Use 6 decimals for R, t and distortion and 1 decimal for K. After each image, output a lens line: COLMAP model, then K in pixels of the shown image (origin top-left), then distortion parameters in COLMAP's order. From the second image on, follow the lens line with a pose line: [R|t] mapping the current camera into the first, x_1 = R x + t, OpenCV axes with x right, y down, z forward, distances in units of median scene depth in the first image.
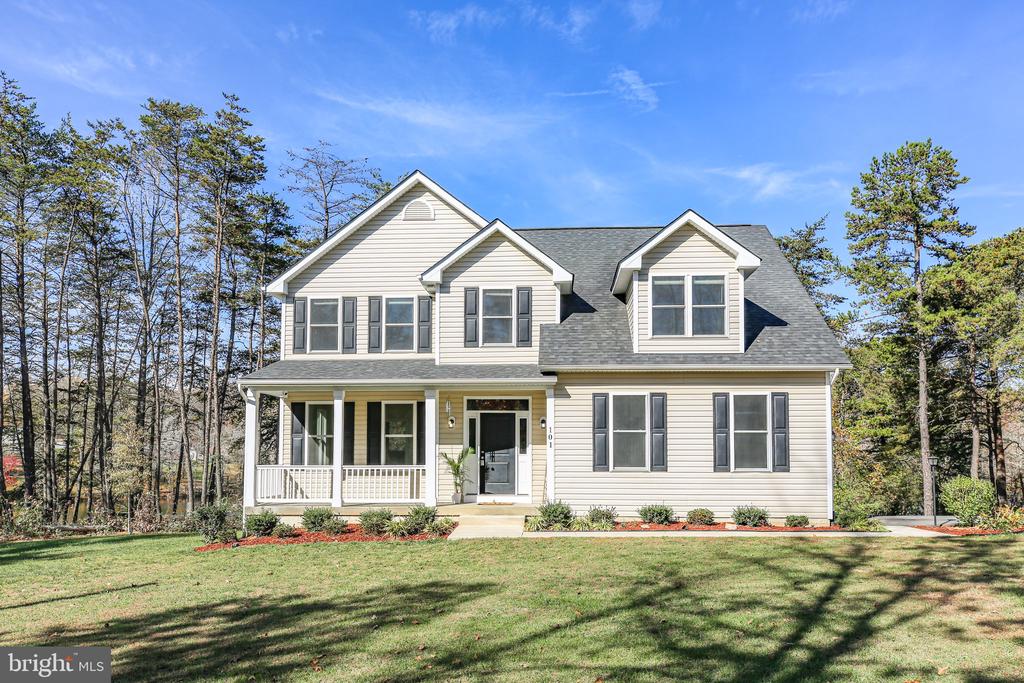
lens RADIAL K [[803.0, 0, 512.2], [0, 803.0, 341.4], [0, 0, 1]] dist [0.012310, 0.003026]
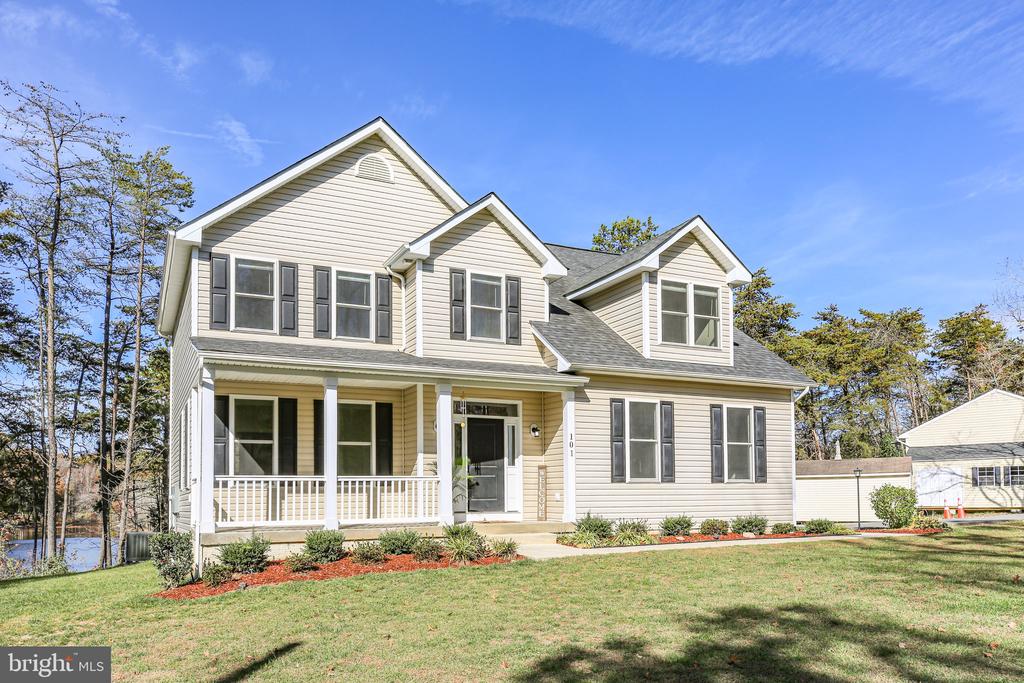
lens RADIAL K [[742.7, 0, 499.1], [0, 742.7, 418.0], [0, 0, 1]] dist [0.009045, 0.001446]
pose [[0.876329, 0.041329, 0.479936, -0.390968], [-0.057569, 0.998158, 0.019162, 0.073238], [-0.478260, -0.044422, 0.877094, 0.296929]]
